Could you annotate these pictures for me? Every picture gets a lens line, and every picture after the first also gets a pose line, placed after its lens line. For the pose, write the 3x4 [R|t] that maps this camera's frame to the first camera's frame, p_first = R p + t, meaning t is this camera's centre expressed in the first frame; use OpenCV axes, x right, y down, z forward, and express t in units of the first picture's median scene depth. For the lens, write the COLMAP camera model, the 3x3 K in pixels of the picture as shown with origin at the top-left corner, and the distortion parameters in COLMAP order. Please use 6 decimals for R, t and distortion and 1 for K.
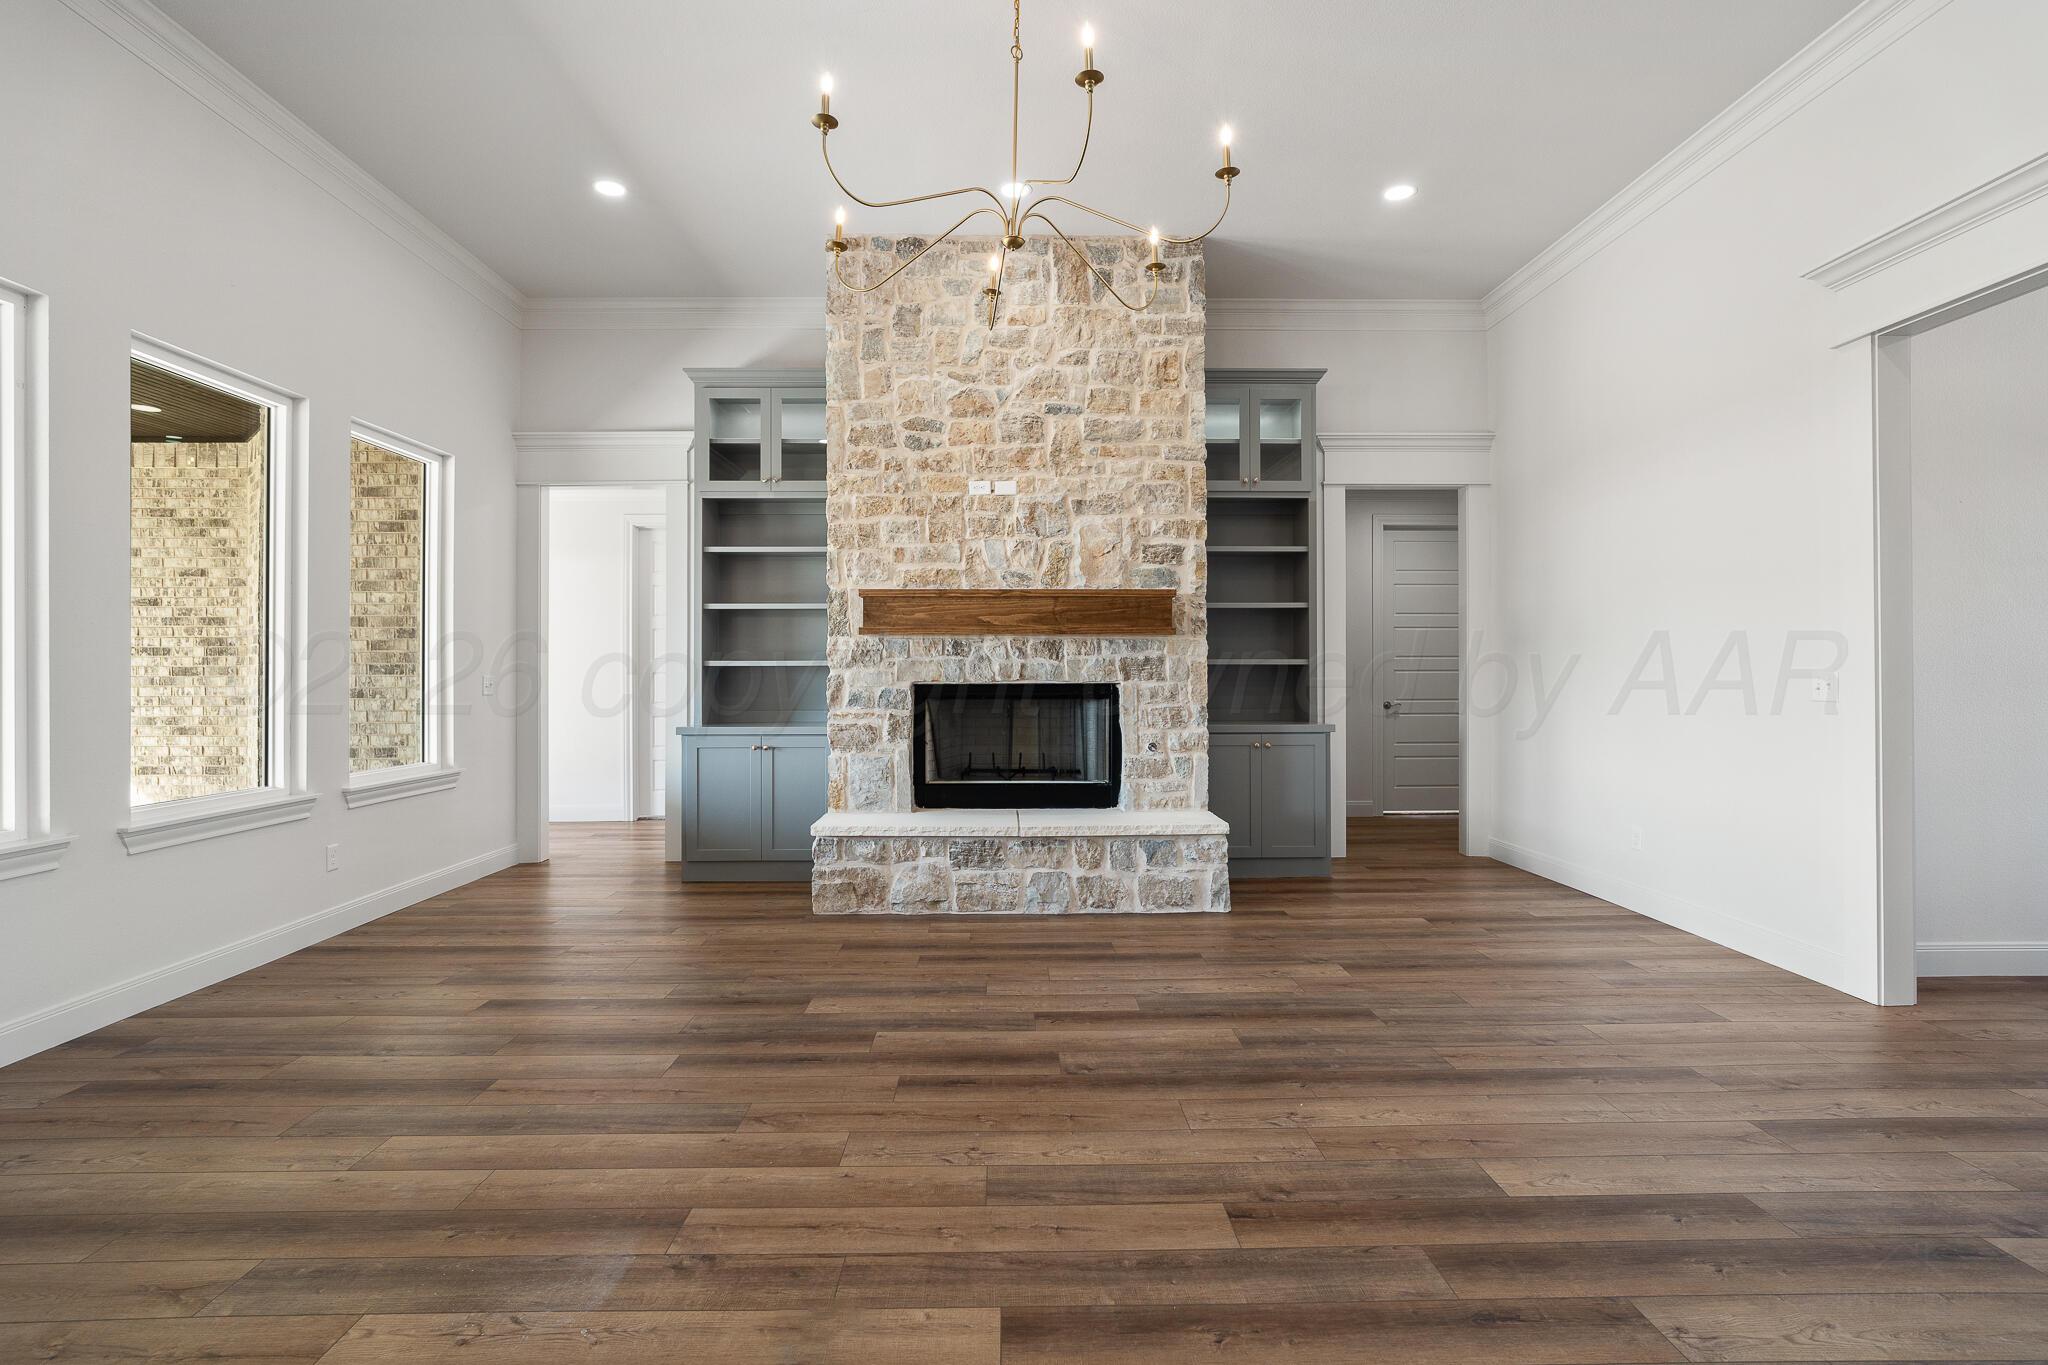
lens RADIAL K [[946.3, 0, 1016.5], [0, 946.3, 669.6], [0, 0, 1]] dist [-0.019471, 0.009728]
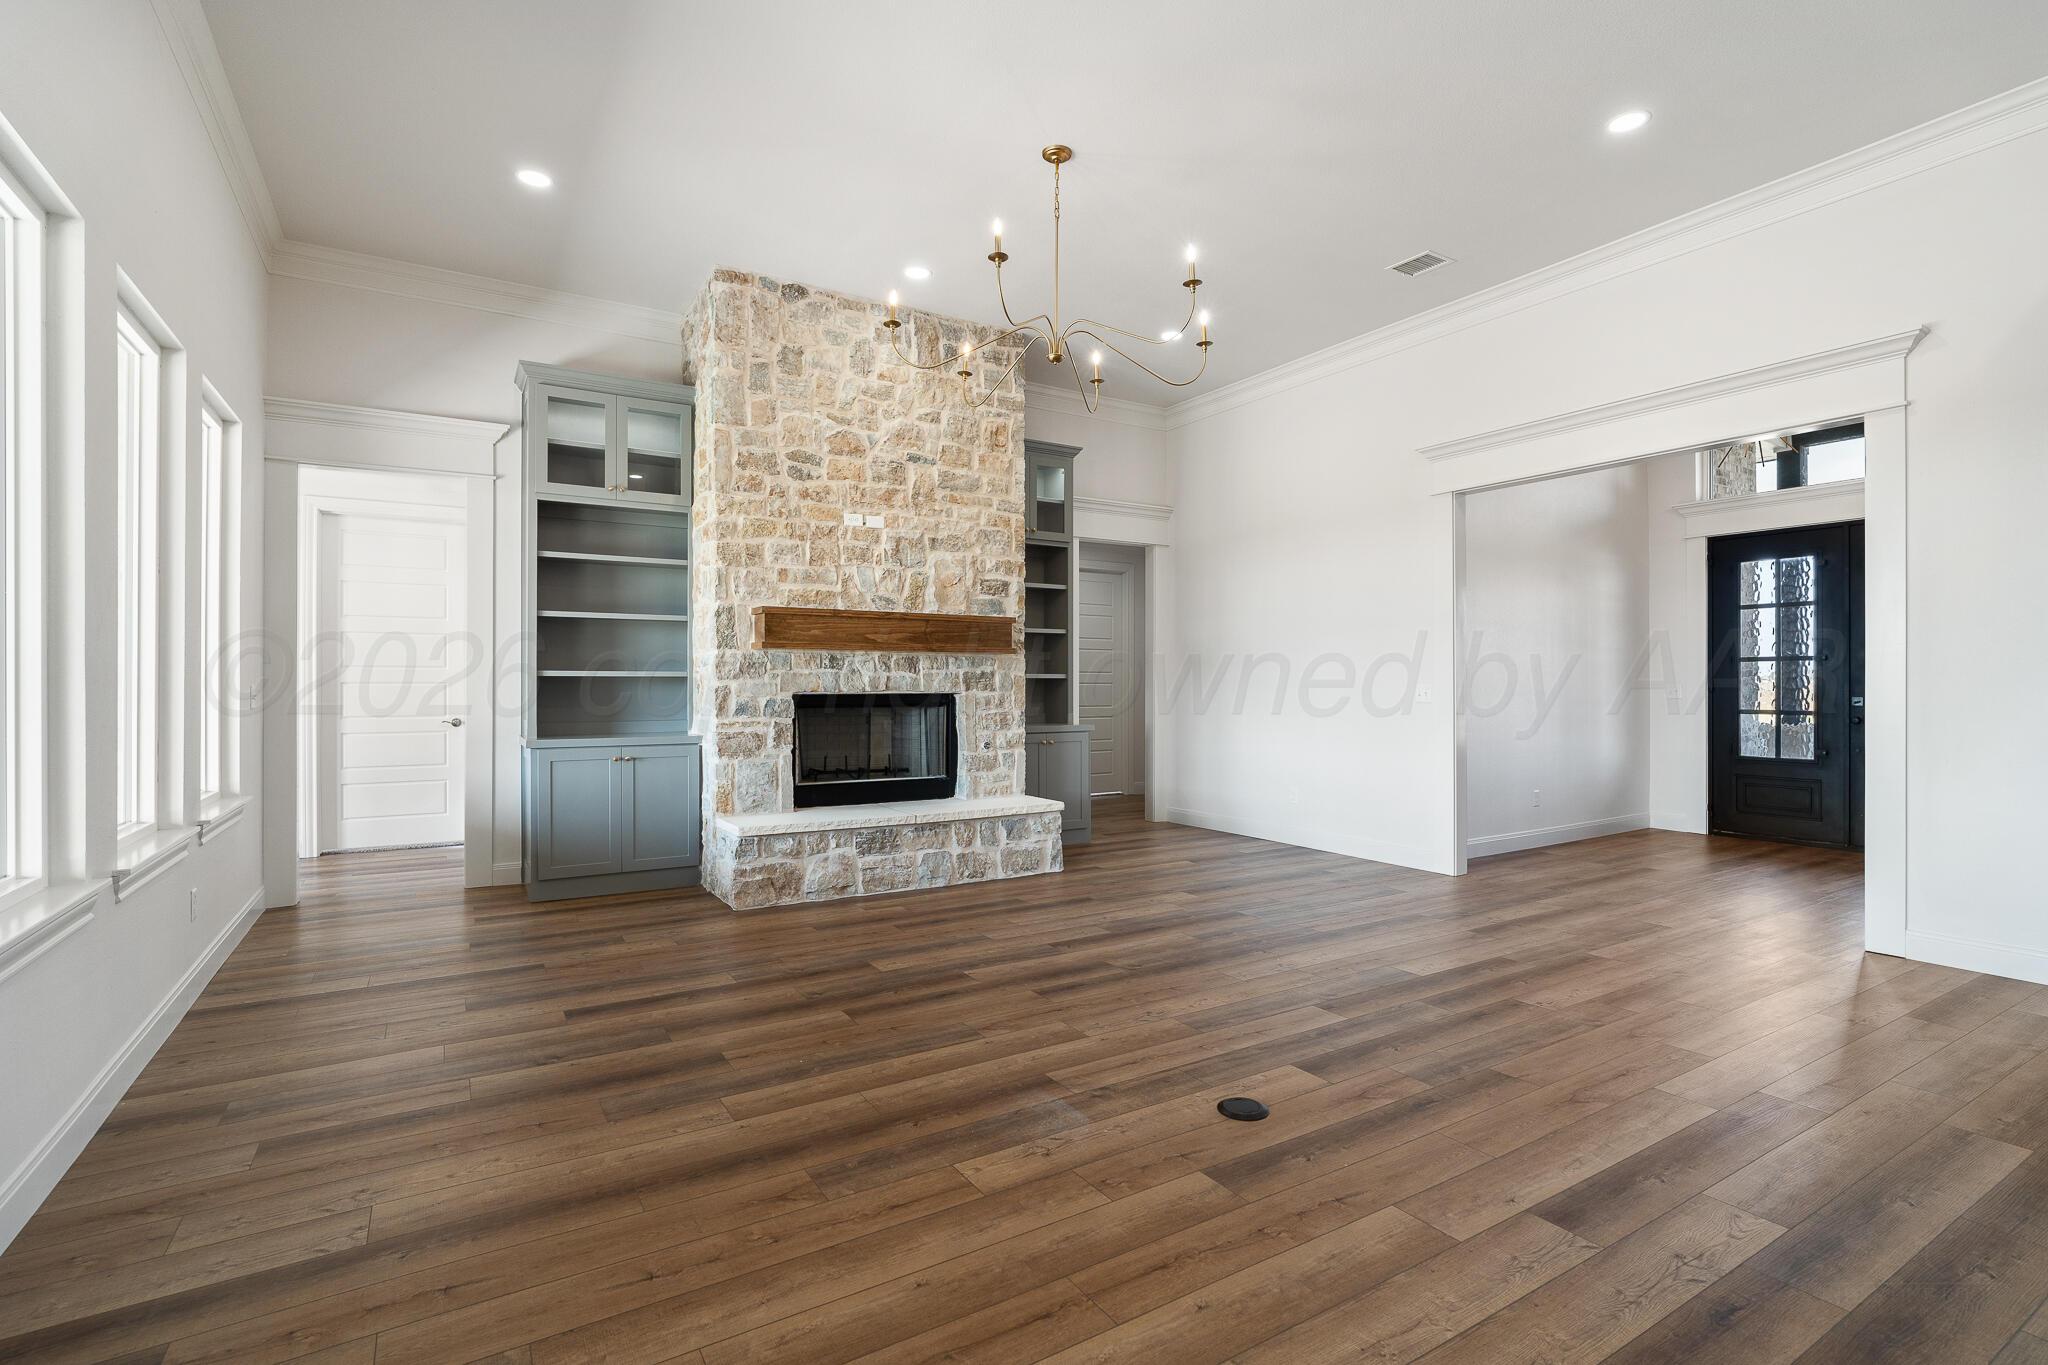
lens RADIAL K [[946.3, 0, 1016.5], [0, 946.3, 669.6], [0, 0, 1]] dist [-0.019471, 0.009728]
pose [[0.862983, 0.010939, 0.505114, -0.440702], [-0.004249, 0.999887, -0.014395, 0.001994], [-0.505215, 0.010277, 0.862932, -0.069521]]
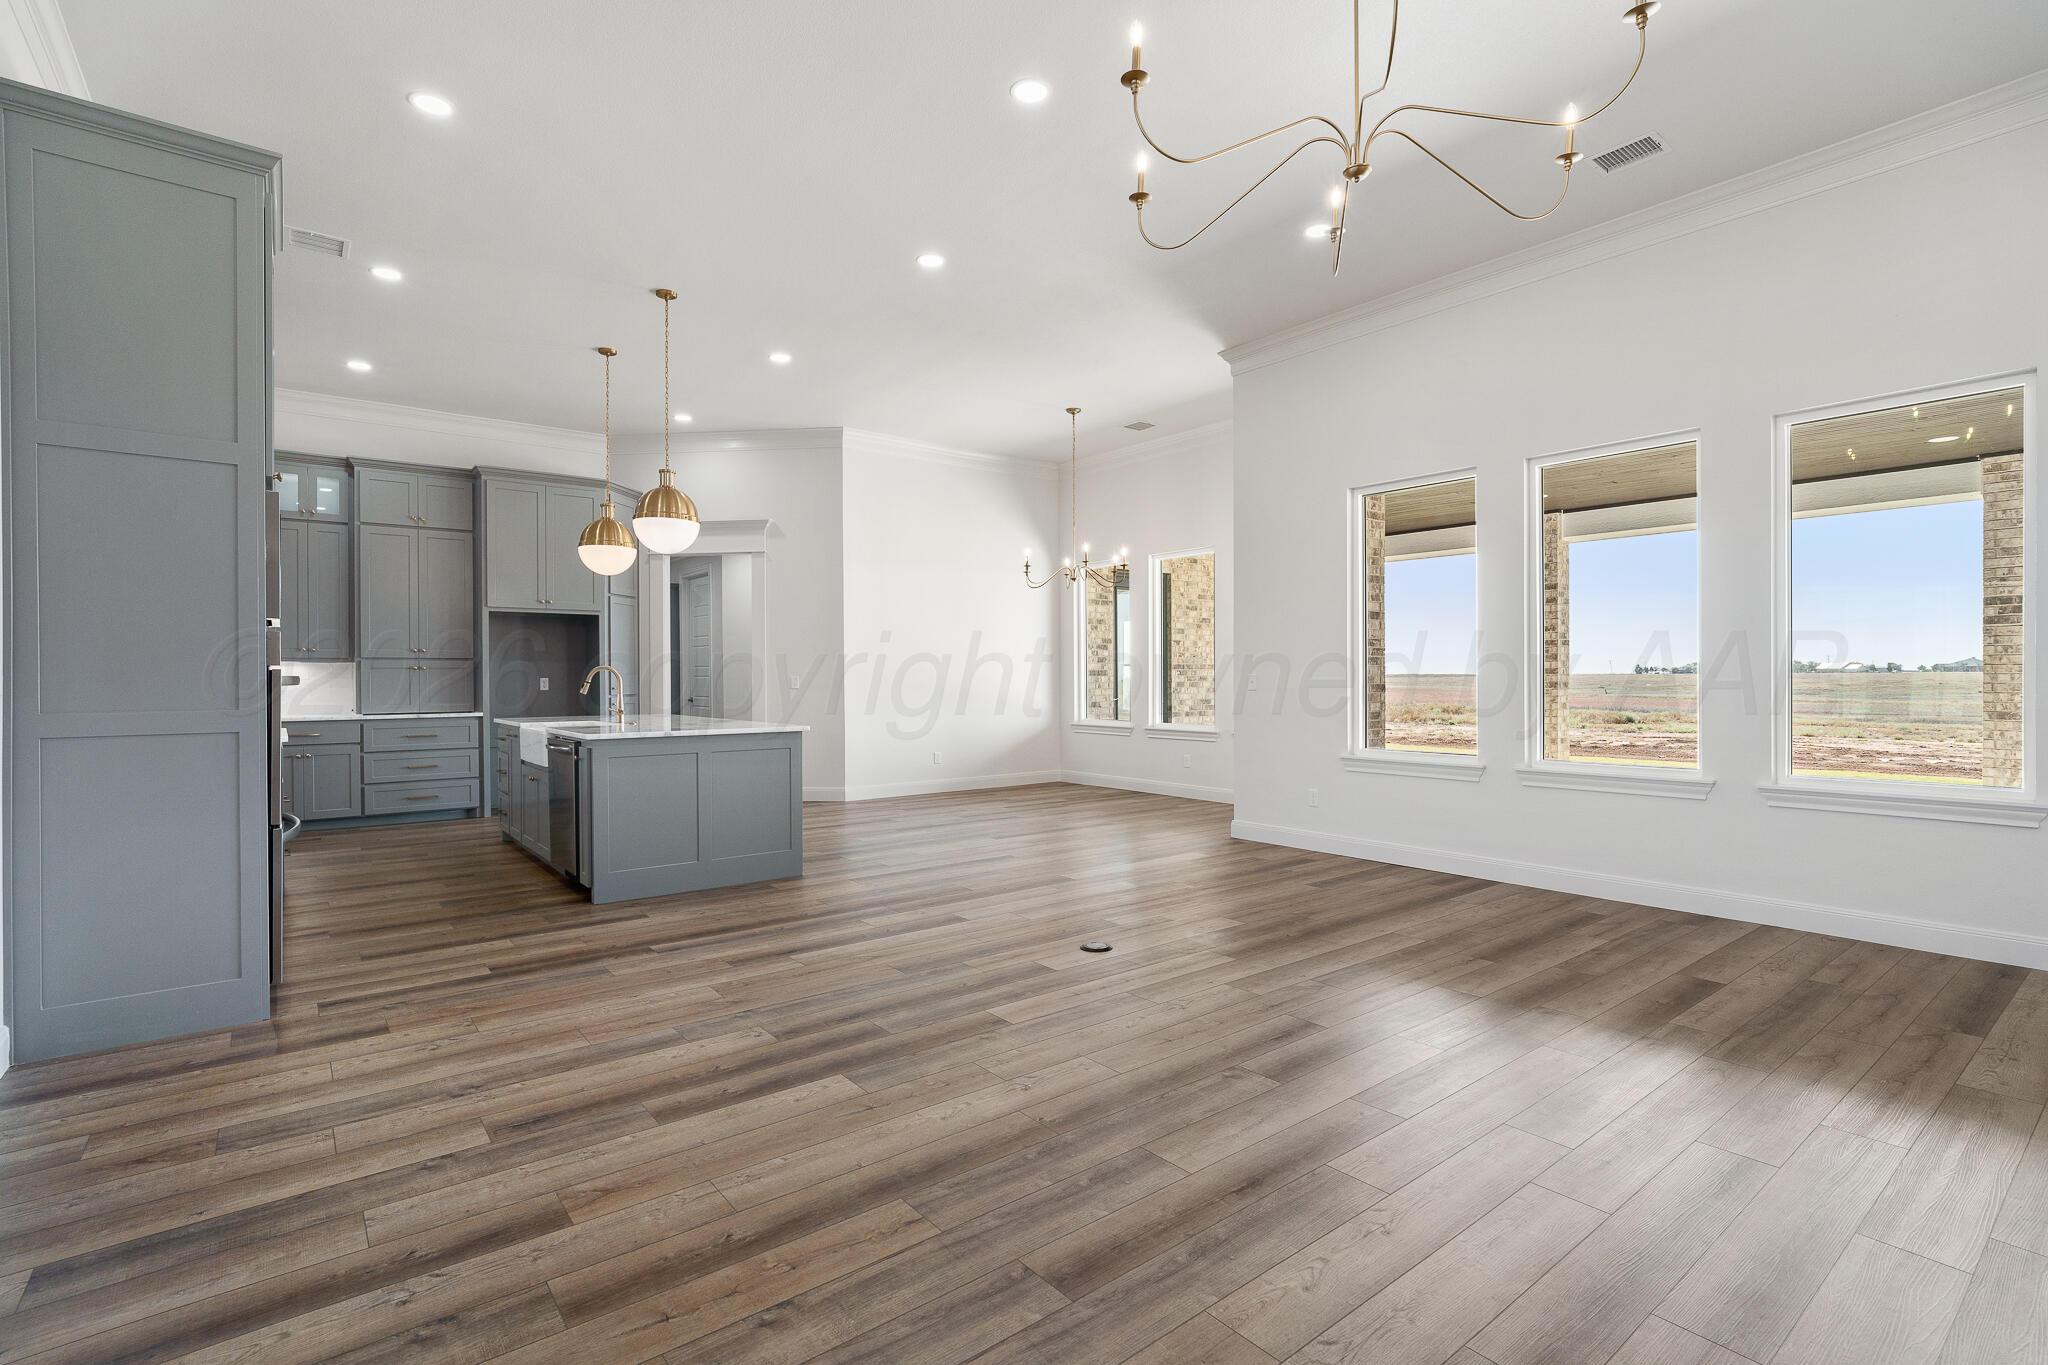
lens RADIAL K [[946.3, 0, 1016.5], [0, 946.3, 669.6], [0, 0, 1]] dist [-0.019471, 0.009728]
pose [[-0.795361, 0.000676, -0.606136, 0.468796], [0.007998, 0.999924, -0.009380, 0.004368], [0.606084, -0.012308, -0.795306, 0.915536]]
